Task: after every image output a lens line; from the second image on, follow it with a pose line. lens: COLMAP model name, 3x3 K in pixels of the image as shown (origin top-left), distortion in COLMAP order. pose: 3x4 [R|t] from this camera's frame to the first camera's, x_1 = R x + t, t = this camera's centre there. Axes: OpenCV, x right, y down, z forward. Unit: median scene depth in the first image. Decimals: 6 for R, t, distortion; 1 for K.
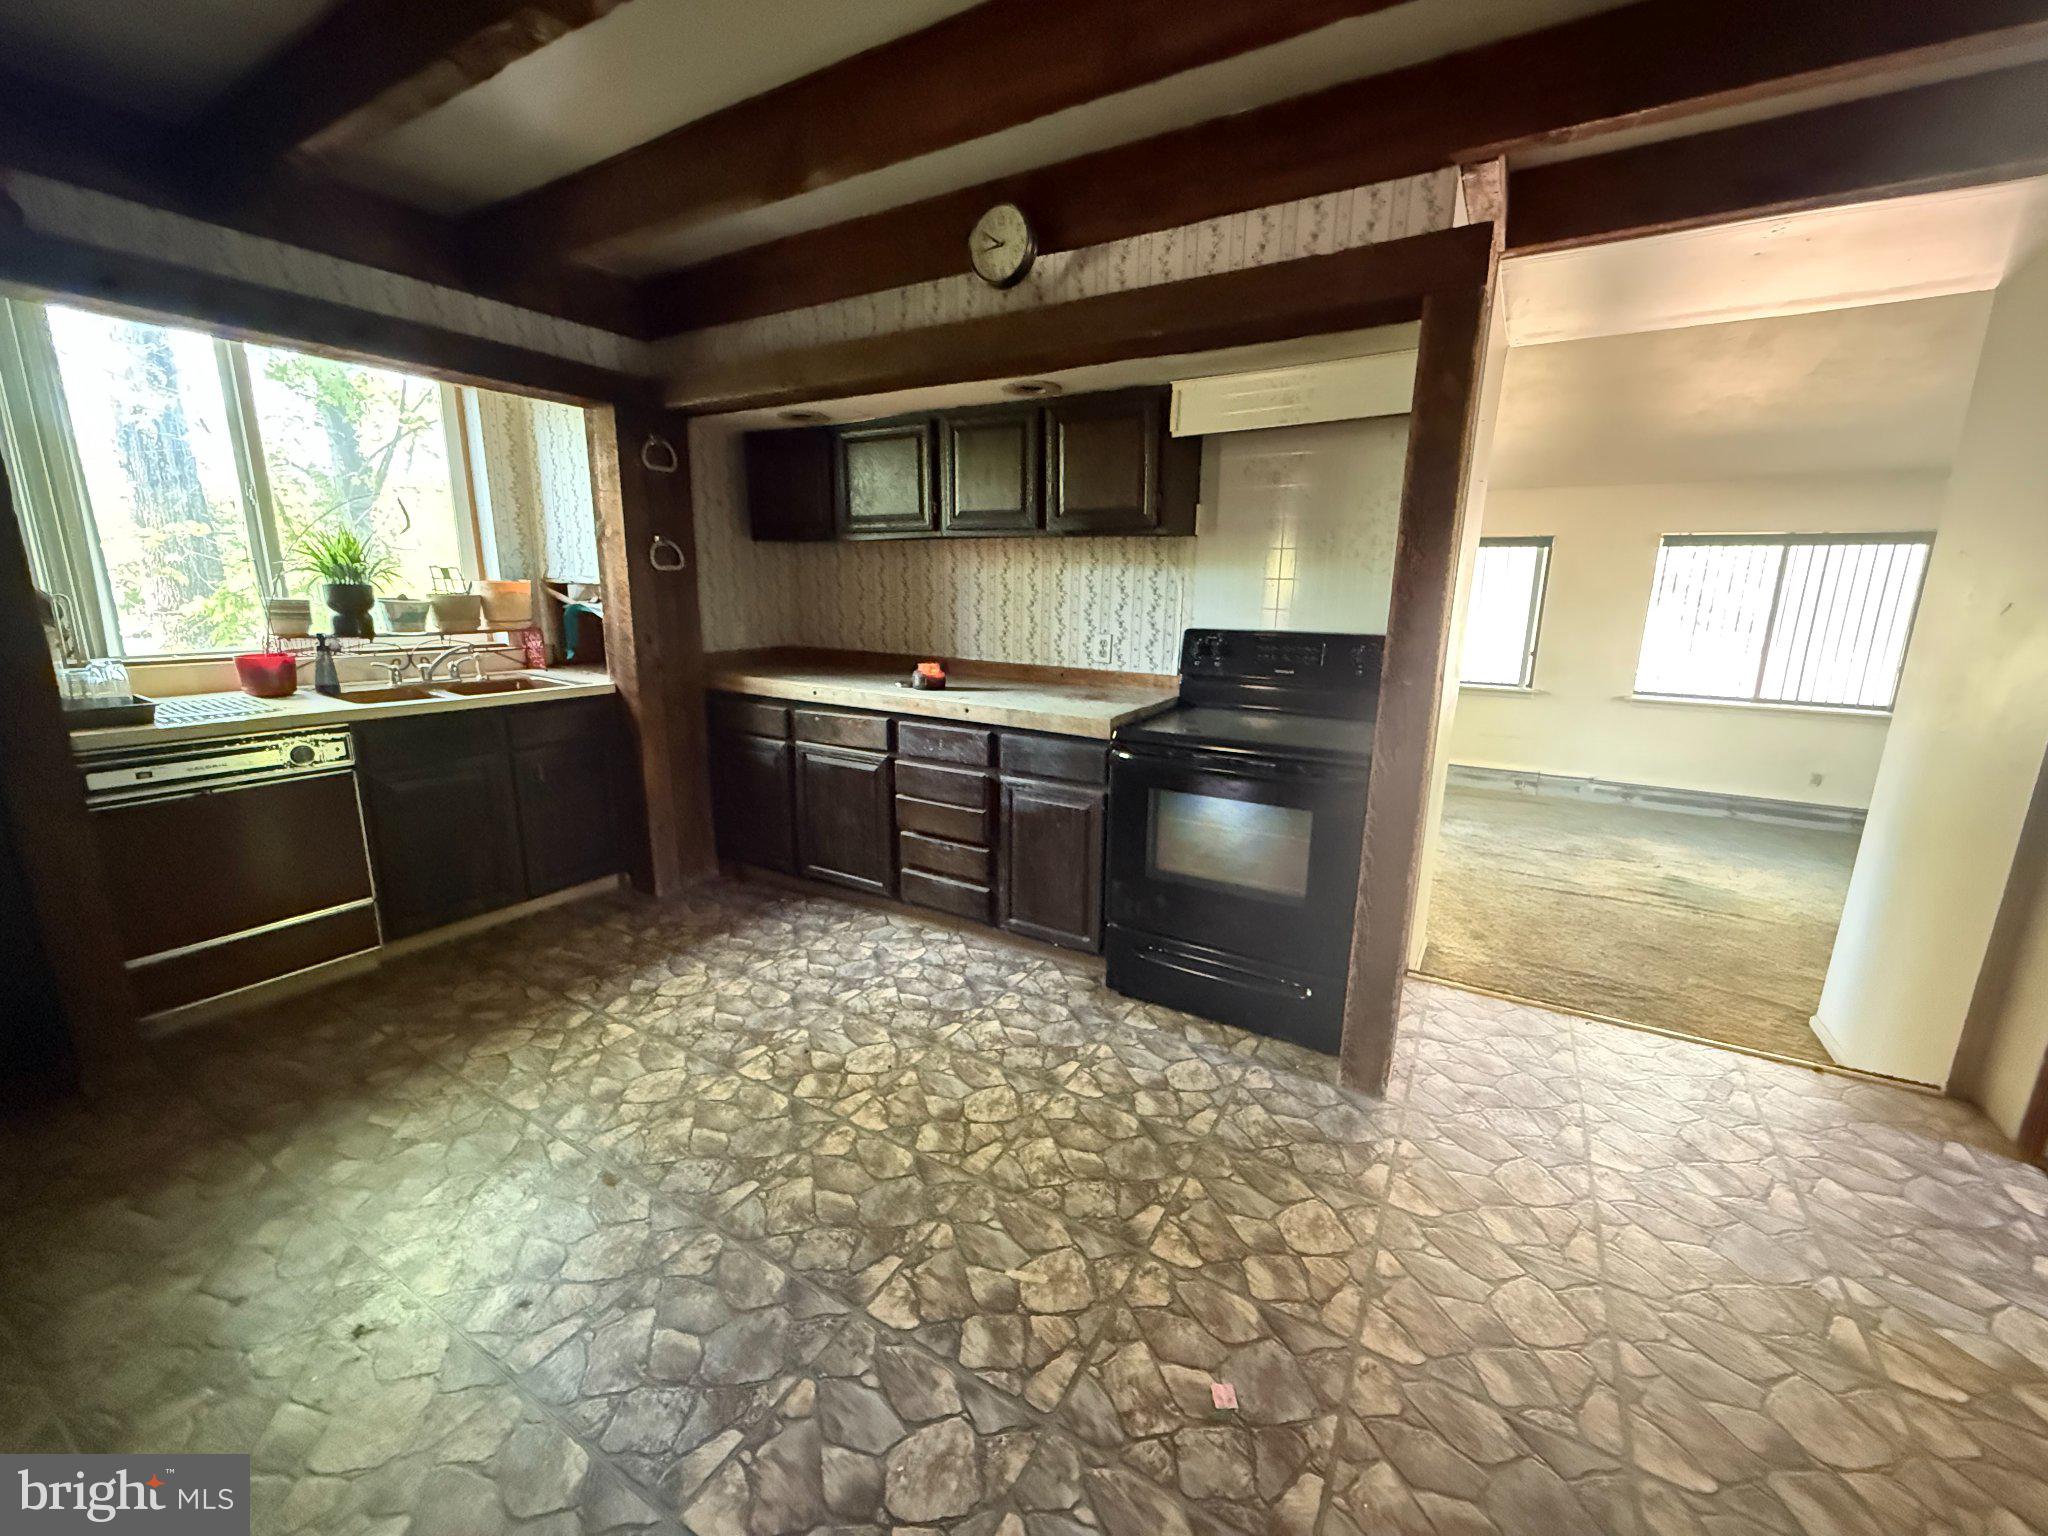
lens RADIAL K [[820.1, 0, 1020.8], [0, 820.1, 768.3], [0, 0, 1]] dist [-0.001099, 0.000484]
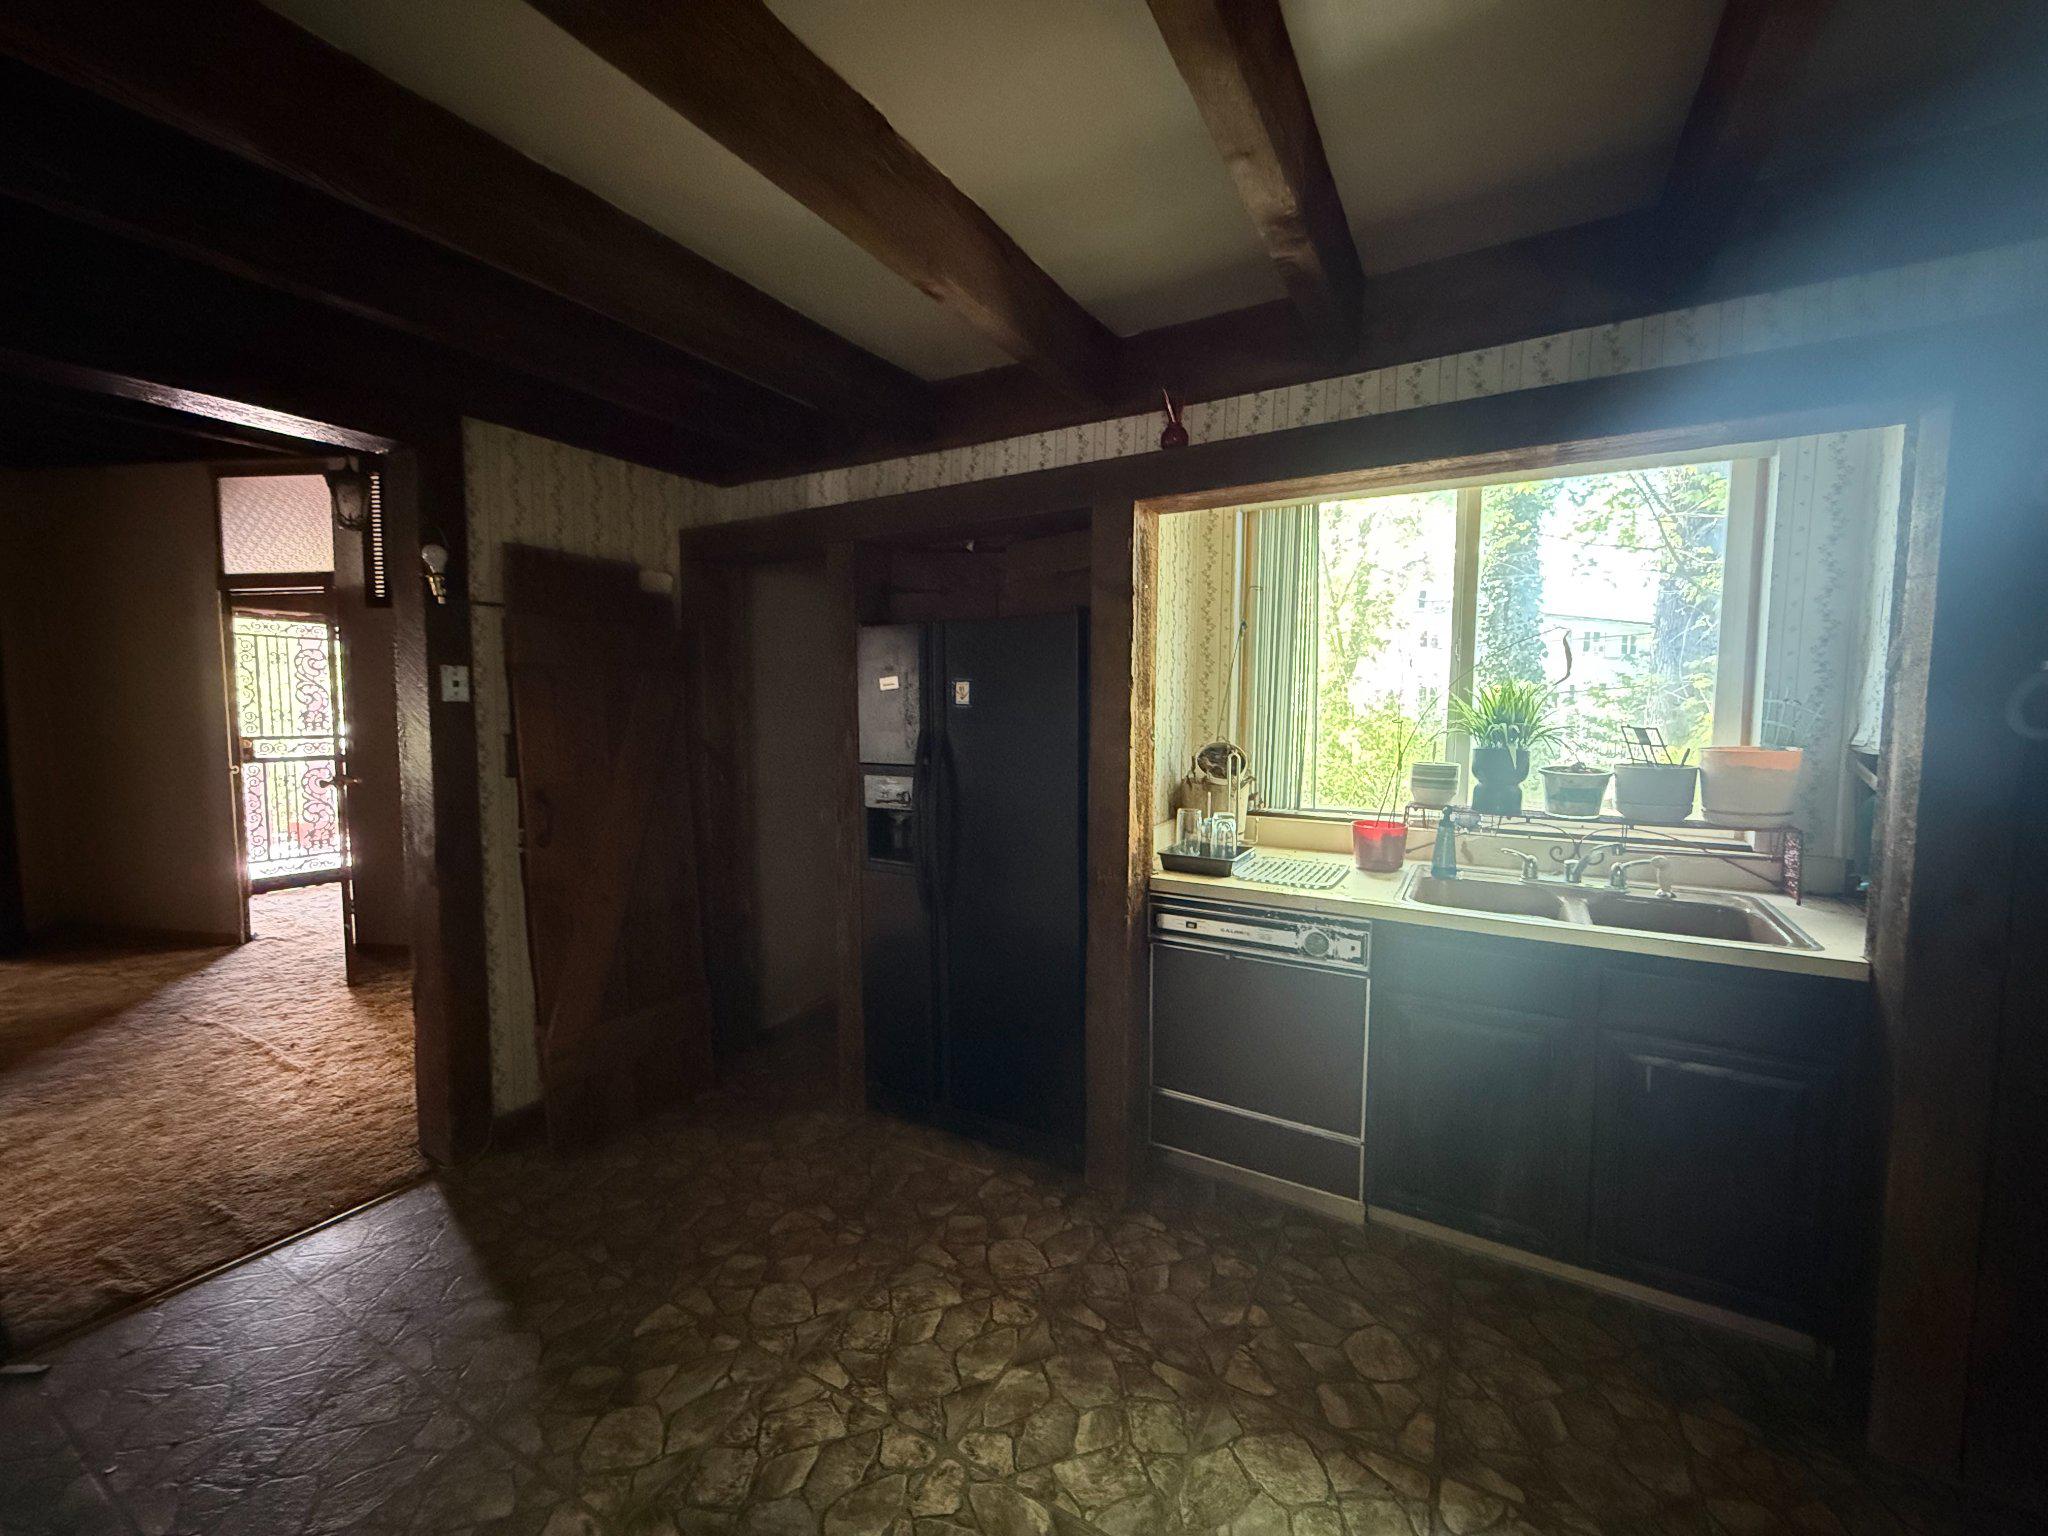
lens RADIAL K [[817.8, 0, 1020.2], [0, 817.8, 768.6], [0, 0, 1]] dist [-0.000524, 0.000743]
pose [[0.006904, 0.057844, -0.998302, -0.024660], [-0.224413, 0.972951, 0.054823, -0.137210], [0.974470, 0.223654, 0.019698, 0.504542]]
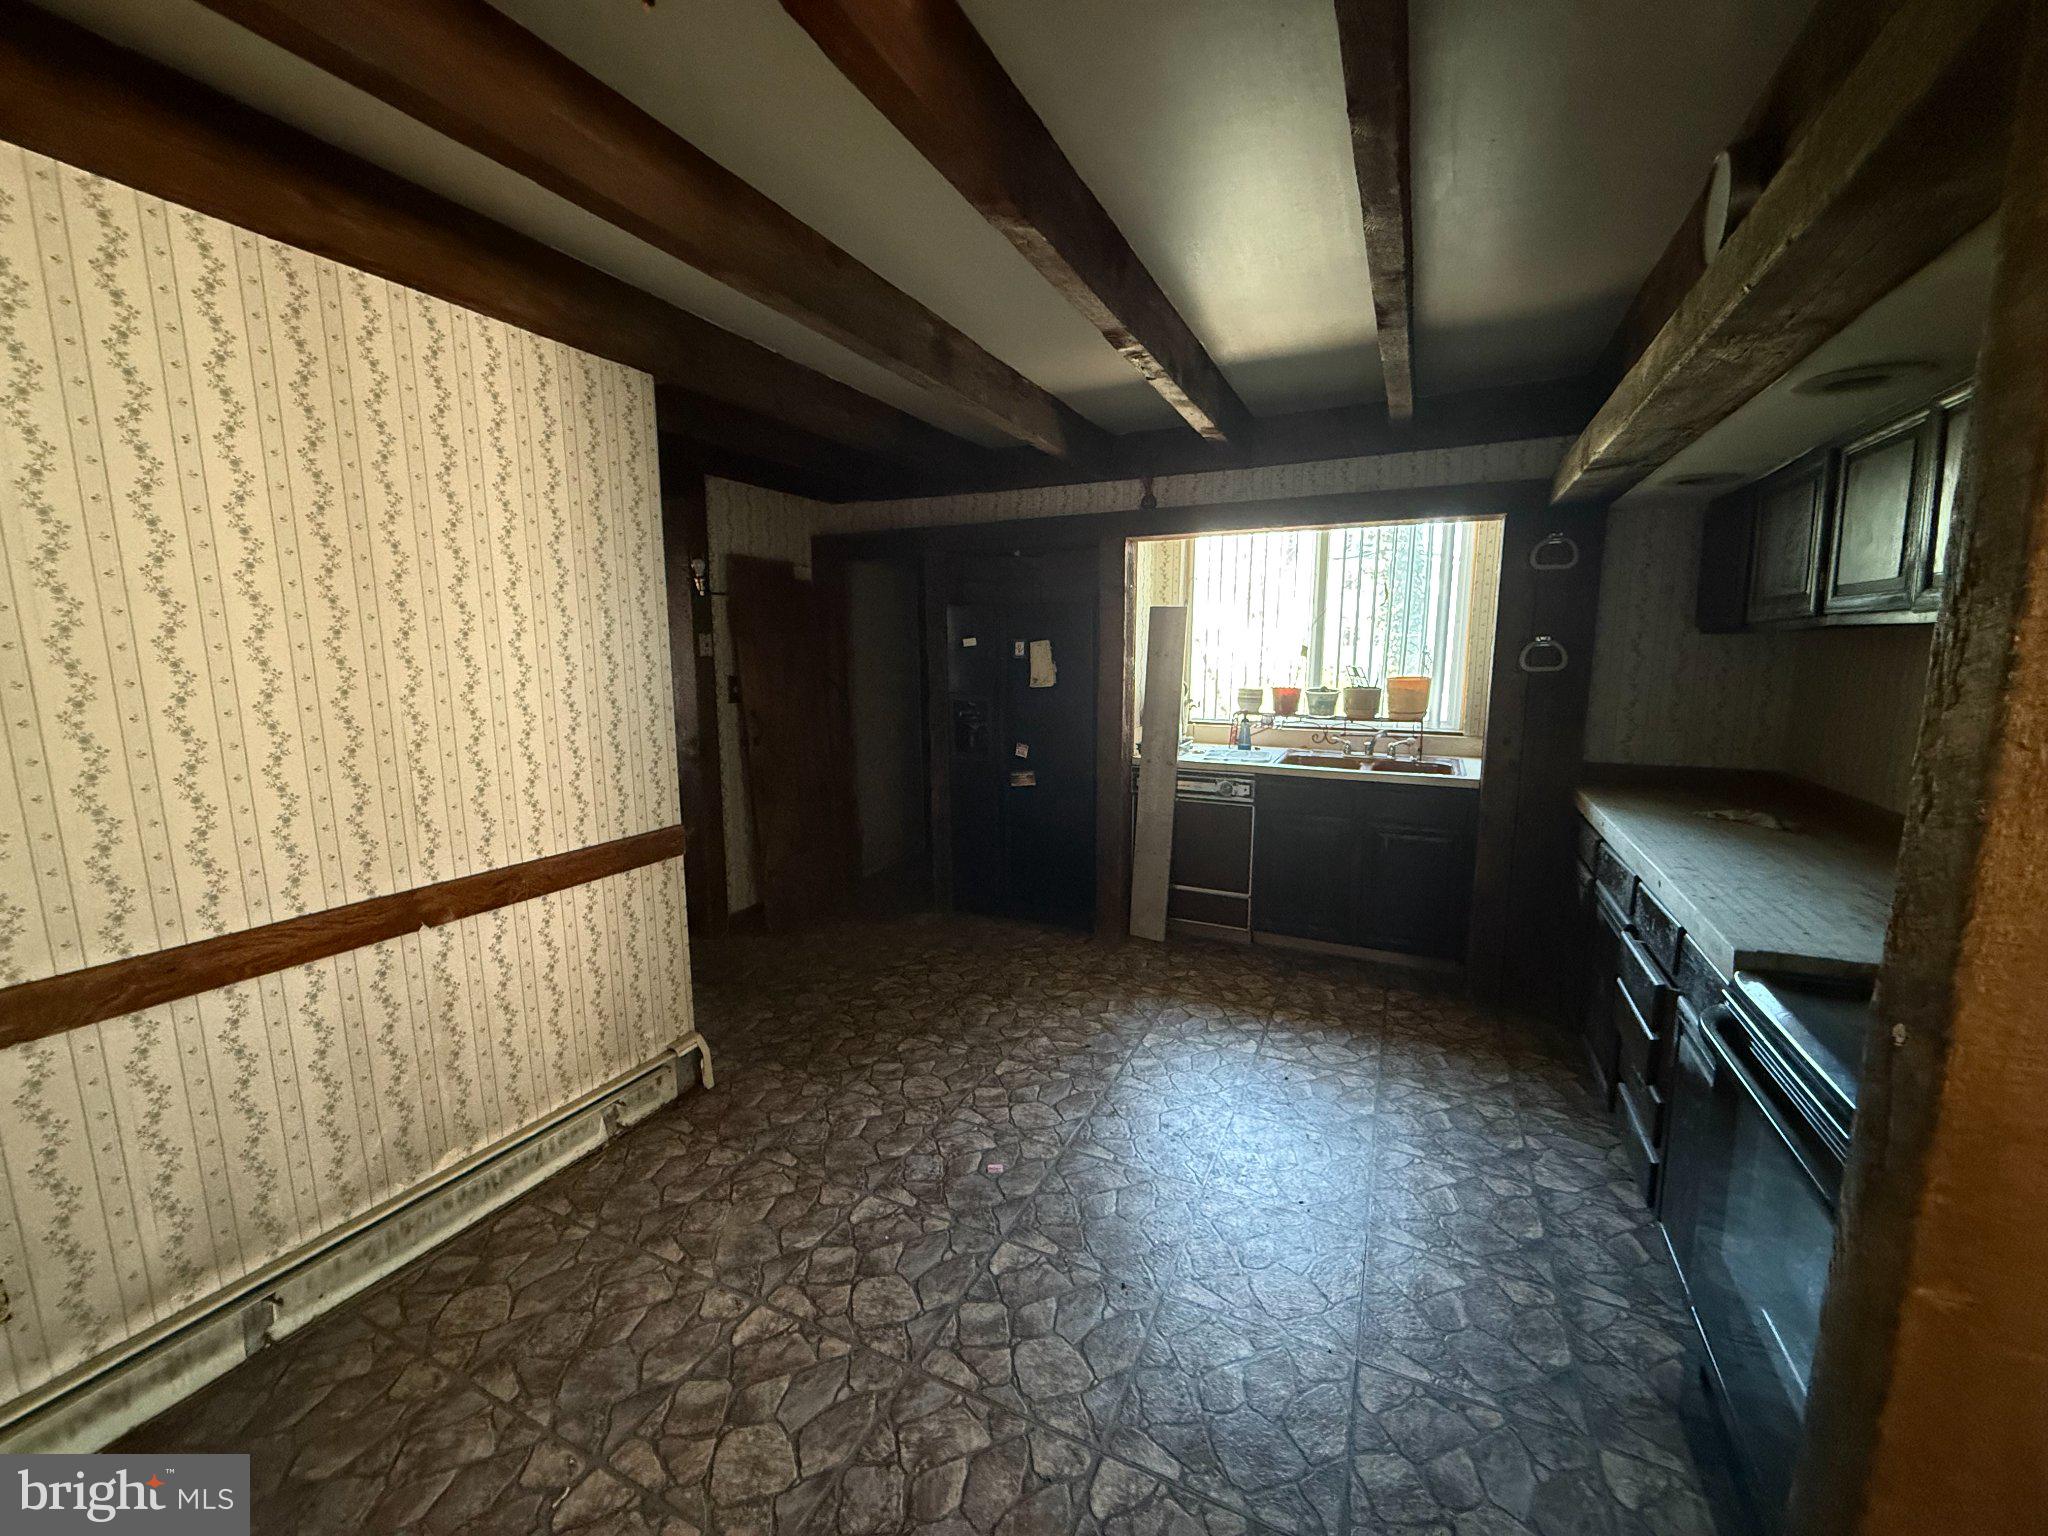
lens RADIAL K [[813.9, 0, 1021.4], [0, 813.9, 770.7], [0, 0, 1]] dist [0.000786, -0.000439]
pose [[0.082407, 0.131239, -0.987920, 0.486916], [-0.218238, 0.969608, 0.110602, -0.107995], [0.972410, 0.206487, 0.108543, 0.353010]]
